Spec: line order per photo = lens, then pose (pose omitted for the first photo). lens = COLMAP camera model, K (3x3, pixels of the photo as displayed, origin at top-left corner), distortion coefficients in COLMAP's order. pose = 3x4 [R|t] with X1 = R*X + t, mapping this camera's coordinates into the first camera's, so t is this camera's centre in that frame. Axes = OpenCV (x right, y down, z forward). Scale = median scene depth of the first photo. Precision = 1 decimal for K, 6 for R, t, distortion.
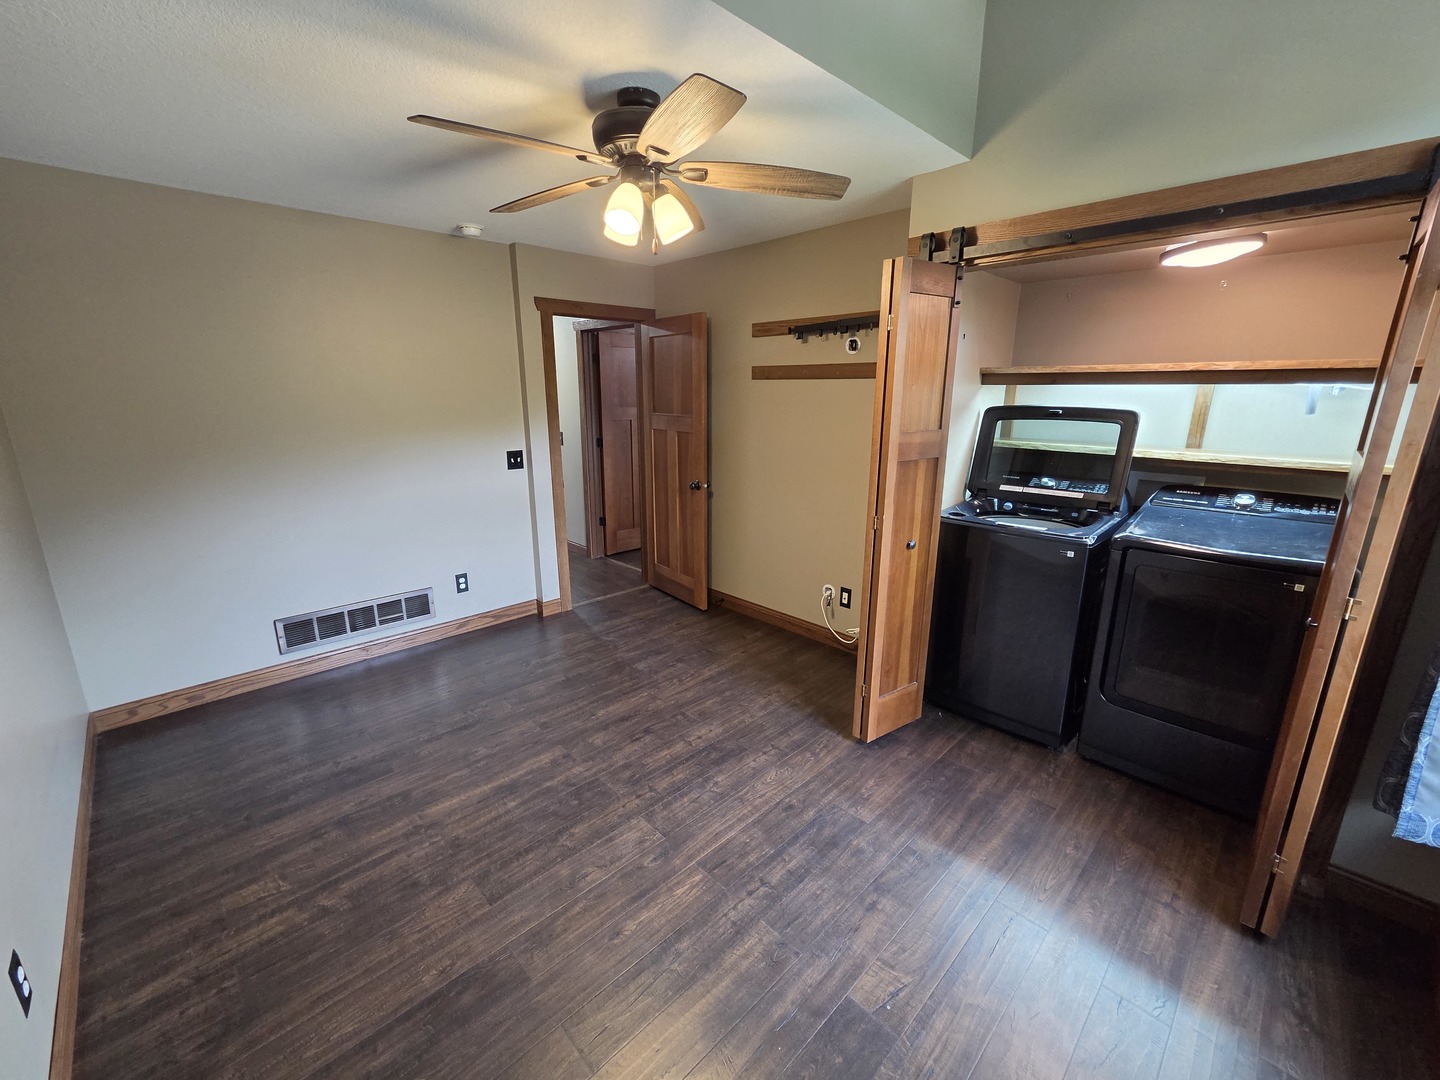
lens RADIAL K [[590.2, 0, 714.7], [0, 590.2, 539.4], [0, 0, 1]] dist [-0.003331, 0.000696]
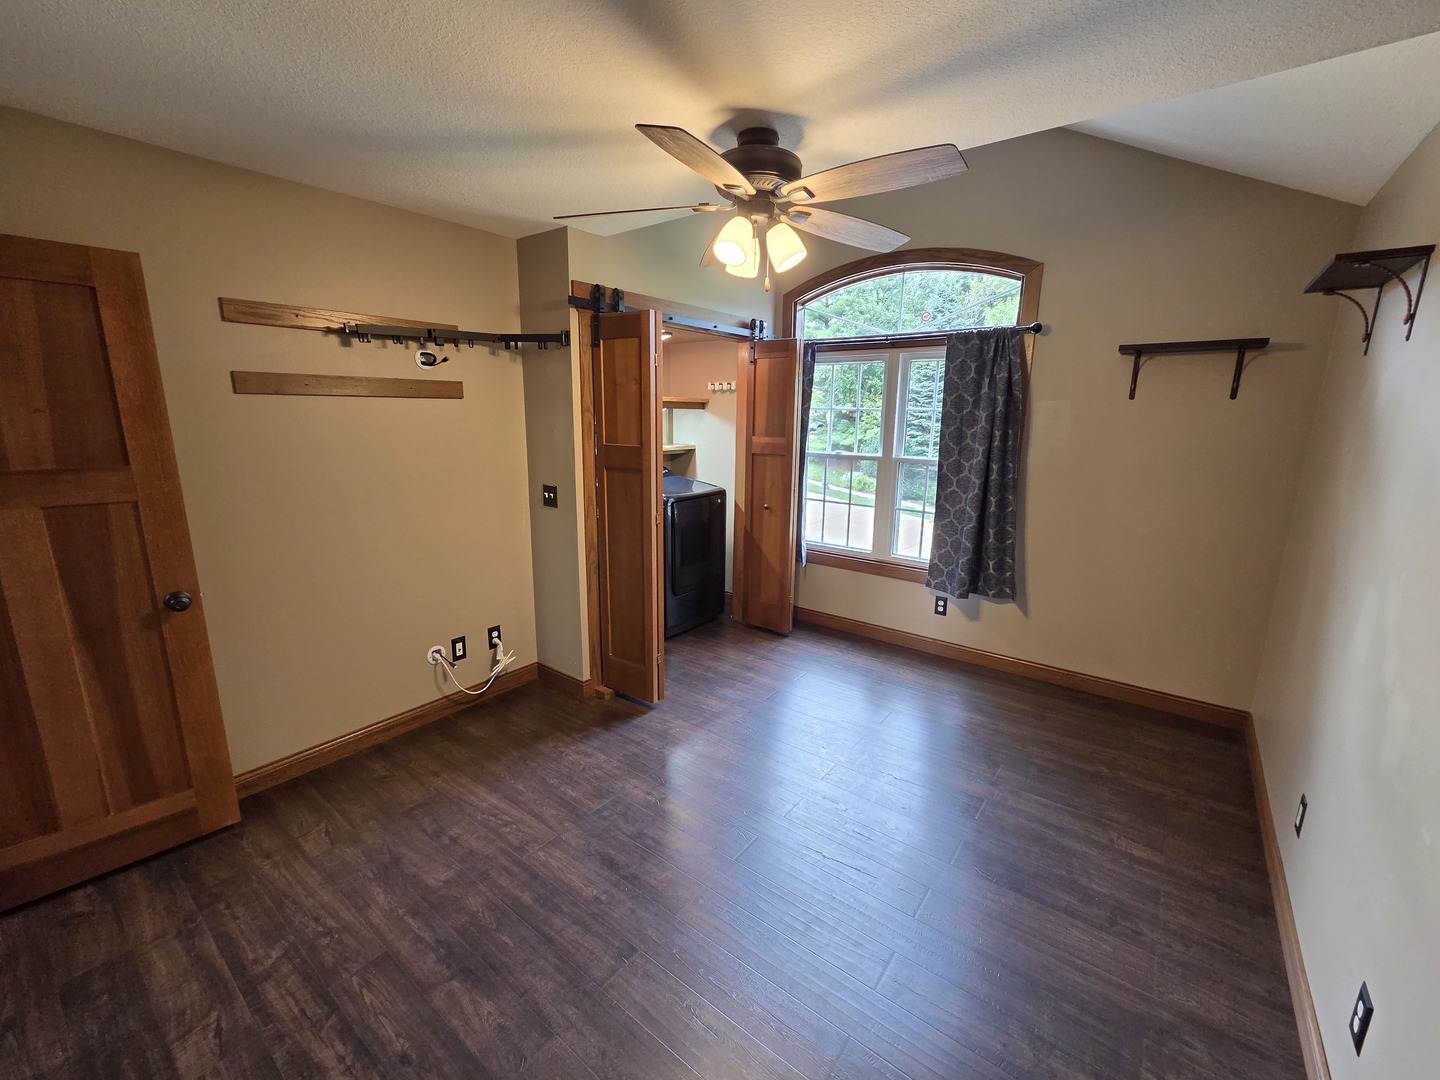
lens RADIAL K [[590.2, 0, 716.2], [0, 590.2, 539.2], [0, 0, 1]] dist [-0.003331, 0.000696]
pose [[-0.138229, -0.211995, 0.967446, -0.701051], [0.240035, 0.940529, 0.240393, -0.188371], [-0.960873, 0.265450, -0.079122, 0.732437]]
